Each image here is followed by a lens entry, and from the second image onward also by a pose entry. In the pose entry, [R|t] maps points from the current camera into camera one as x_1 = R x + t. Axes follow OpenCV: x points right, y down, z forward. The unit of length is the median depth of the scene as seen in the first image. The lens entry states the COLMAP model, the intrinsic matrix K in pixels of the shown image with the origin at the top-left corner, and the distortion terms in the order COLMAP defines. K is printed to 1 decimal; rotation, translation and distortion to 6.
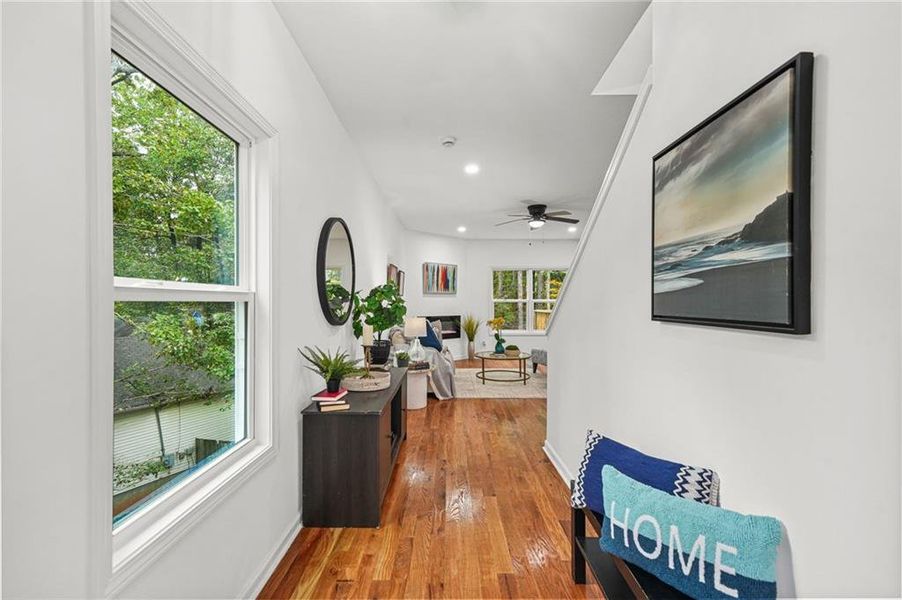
lens RADIAL K [[388.7, 0, 446.6], [0, 388.7, 300.7], [0, 0, 1]] dist [-0.002719, -0.000018]
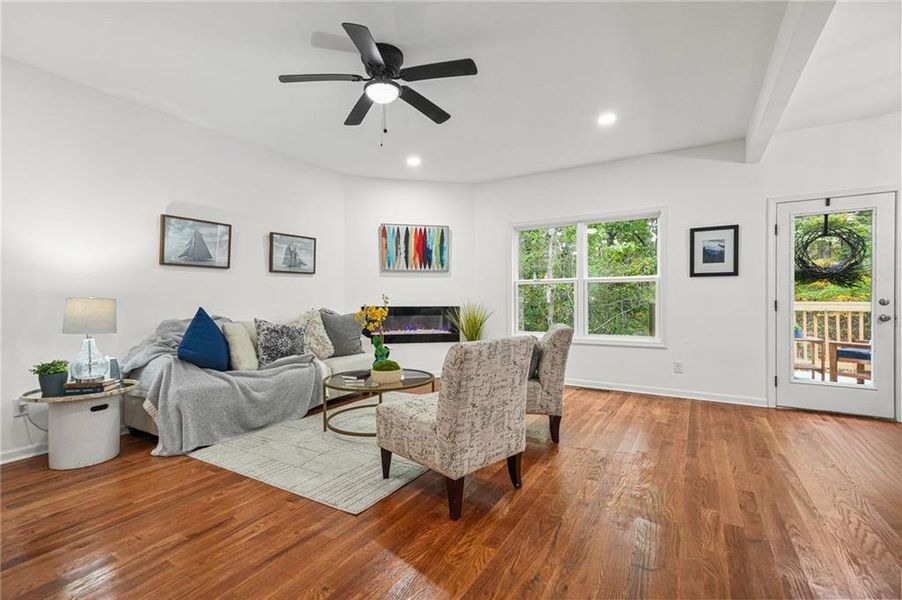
lens RADIAL K [[412.7, 0, 450.0], [0, 412.7, 300.2], [0, 0, 1]] dist [0.022150, 0.001072]
pose [[0.866791, 0.004030, -0.498656, 0.377511], [-0.001064, 0.999980, 0.006232, 0.025116], [0.498671, -0.004871, 0.866778, 0.434950]]
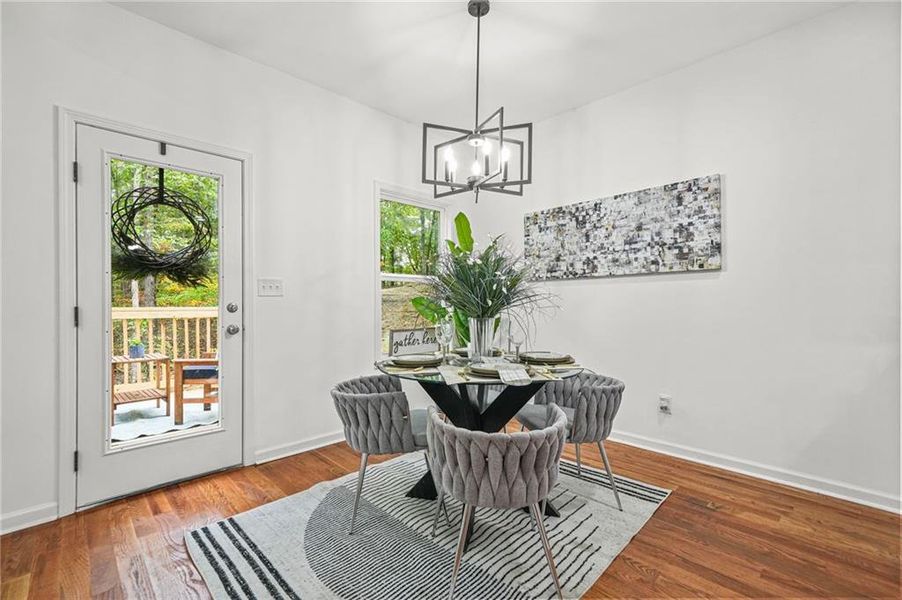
lens RADIAL K [[388.7, 0, 445.3], [0, 388.7, 305.2], [0, 0, 1]] dist [-0.002719, -0.000018]
pose [[0.699170, -0.000269, 0.714955, 0.454334], [-0.002849, 0.999991, 0.003162, 0.025839], [-0.714950, -0.004247, 0.699163, 0.729491]]
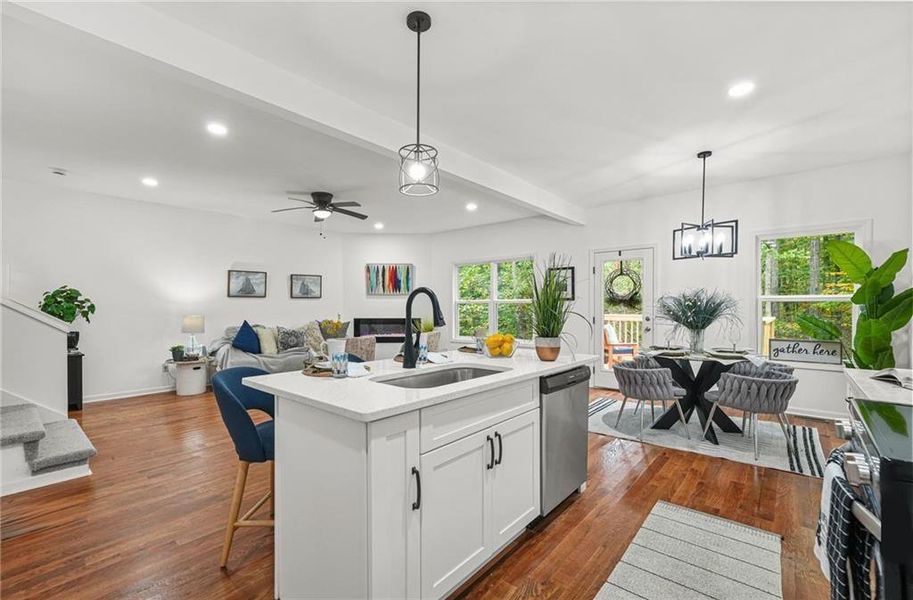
lens RADIAL K [[392.2, 0, 450.9], [0, 392.2, 308.8], [0, 0, 1]] dist [0.012708, 0.000155]
pose [[0.775978, 0.007418, -0.630716, 0.717725], [-0.000550, 0.999938, 0.011083, 0.005508], [0.630759, -0.008254, 0.775935, 0.341039]]
